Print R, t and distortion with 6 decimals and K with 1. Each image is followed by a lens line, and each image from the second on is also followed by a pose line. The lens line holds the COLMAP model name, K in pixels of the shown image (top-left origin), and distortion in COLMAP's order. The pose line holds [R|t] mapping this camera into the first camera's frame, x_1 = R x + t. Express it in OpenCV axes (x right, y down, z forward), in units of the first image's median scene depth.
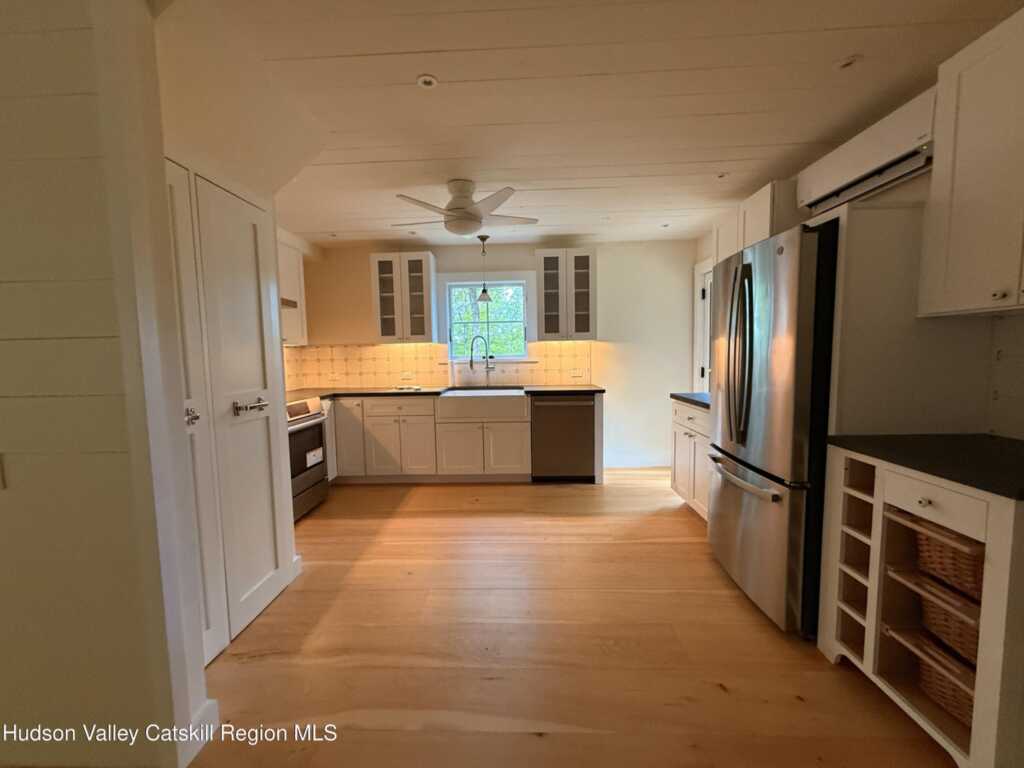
lens RADIAL K [[407.8, 0, 509.7], [0, 407.8, 386.9], [0, 0, 1]] dist [-0.000338, 0.000307]
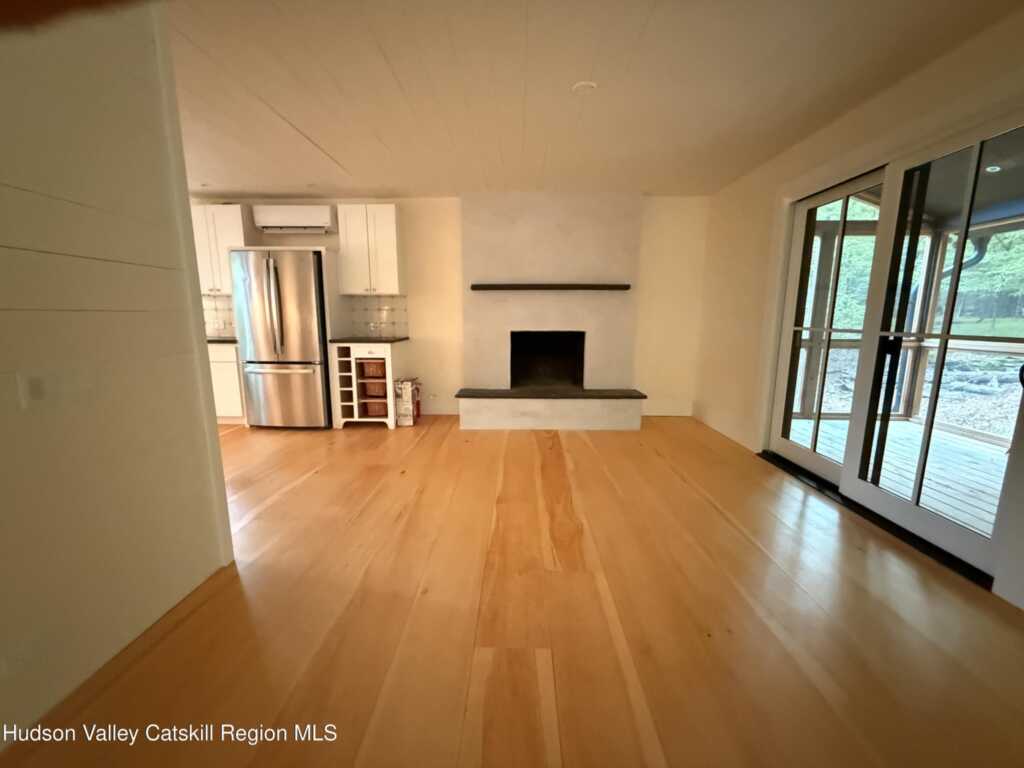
lens RADIAL K [[407.8, 0, 509.6], [0, 407.8, 384.5], [0, 0, 1]] dist [-0.000338, 0.000307]
pose [[-0.013275, -0.138637, 0.990254, -0.736721], [0.080976, 0.986940, 0.139258, 0.056043], [-0.996628, 0.082036, -0.001875, -0.031354]]
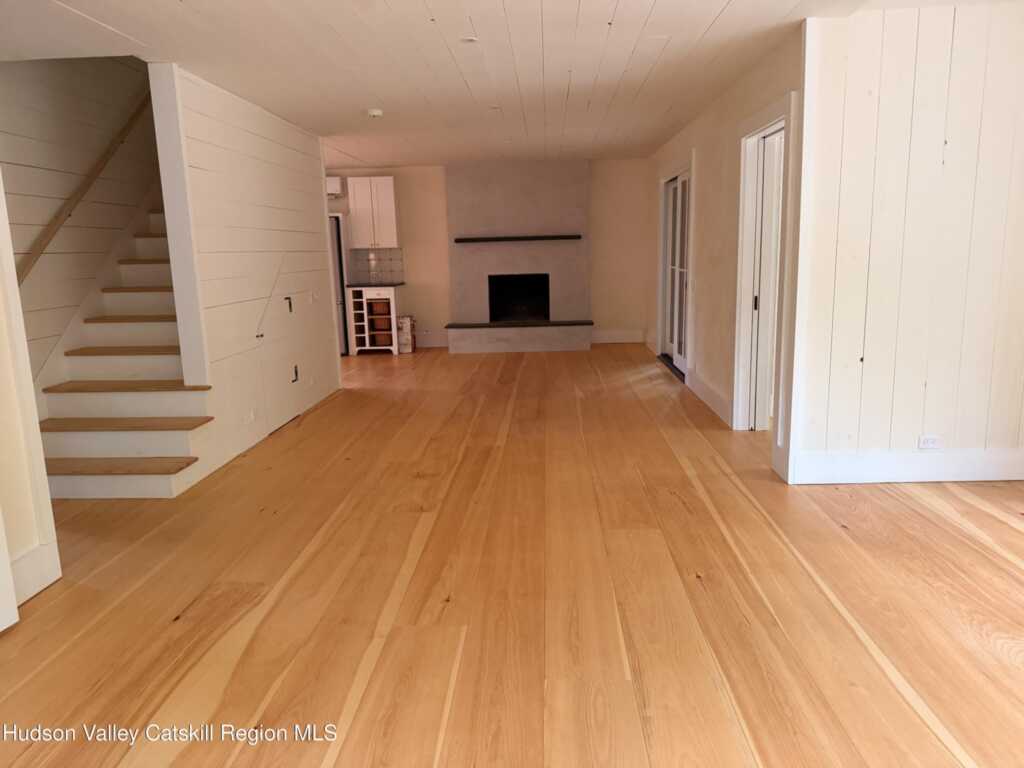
lens RADIAL K [[724.3, 0, 516.7], [0, 724.3, 387.0], [0, 0, 1]] dist [0.135276, 0.000583]
pose [[0.008071, -0.157578, 0.987473, -2.134115], [0.108320, 0.981833, 0.155793, 0.066366], [-0.994083, 0.105706, 0.024993, -0.169988]]
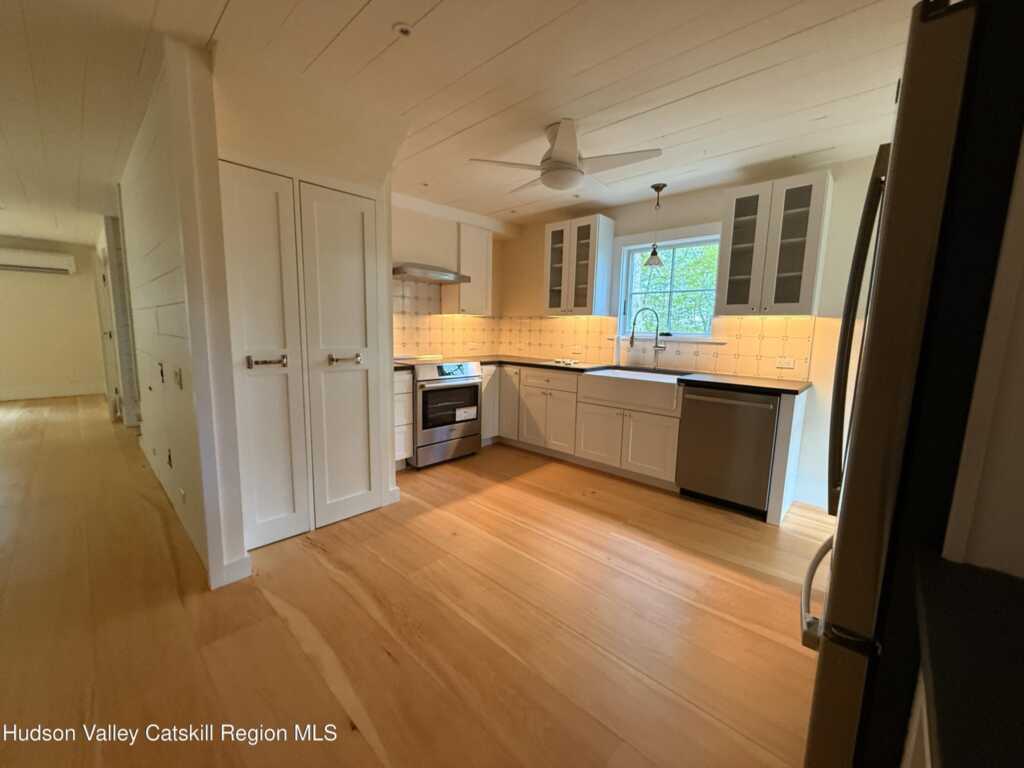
lens RADIAL K [[407.8, 0, 510.5], [0, 407.8, 386.1], [0, 0, 1]] dist [-0.000338, 0.000307]
pose [[0.750378, 0.127981, -0.648501, 0.306620], [-0.091910, 0.991749, 0.089372, -0.016015], [0.654587, -0.007459, 0.755949, 0.191007]]
